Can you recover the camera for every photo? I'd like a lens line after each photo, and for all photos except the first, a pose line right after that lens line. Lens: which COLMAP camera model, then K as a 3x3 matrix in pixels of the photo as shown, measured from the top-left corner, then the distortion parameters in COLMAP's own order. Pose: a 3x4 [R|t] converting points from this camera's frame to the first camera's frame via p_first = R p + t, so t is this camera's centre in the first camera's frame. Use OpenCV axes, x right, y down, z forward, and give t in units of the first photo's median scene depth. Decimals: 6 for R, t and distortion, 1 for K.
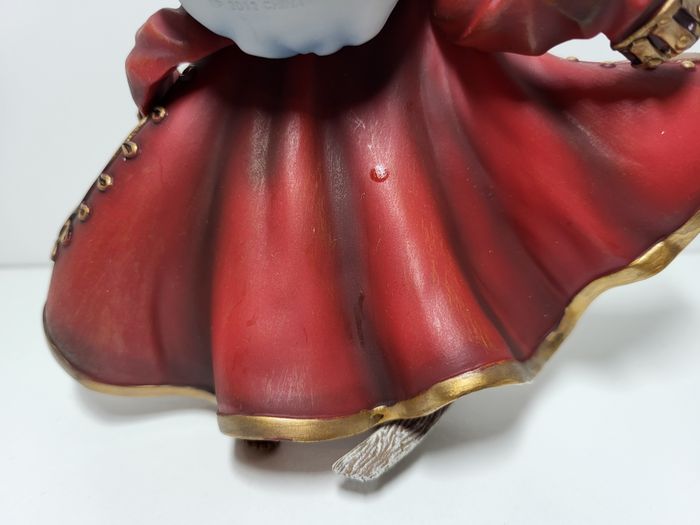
lens RADIAL K [[536.3, 0, 350.5], [0, 536.3, 261.7], [0, 0, 1]] dist [-0.034561, -0.018134]
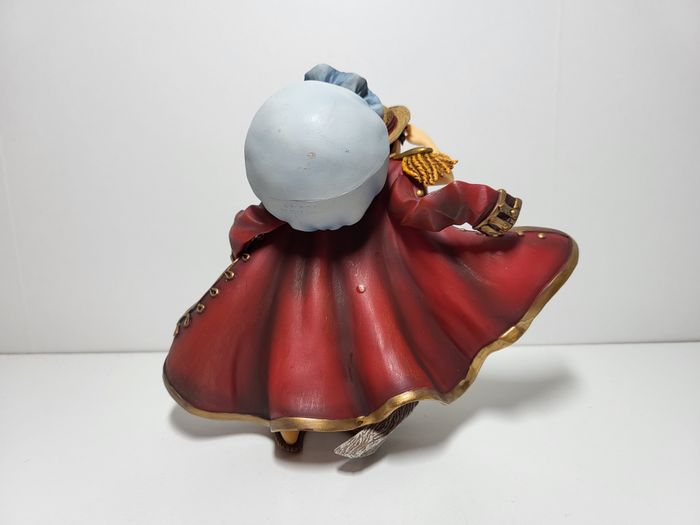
lens RADIAL K [[536.3, 0, 353.5], [0, 536.3, 261.5], [0, 0, 1]] dist [-0.034561, -0.018134]
pose [[0.999974, 0.006728, 0.002409, 0.021218], [-0.006040, 0.975890, -0.218179, 0.156006], [-0.003819, 0.218159, 0.975906, -0.881544]]
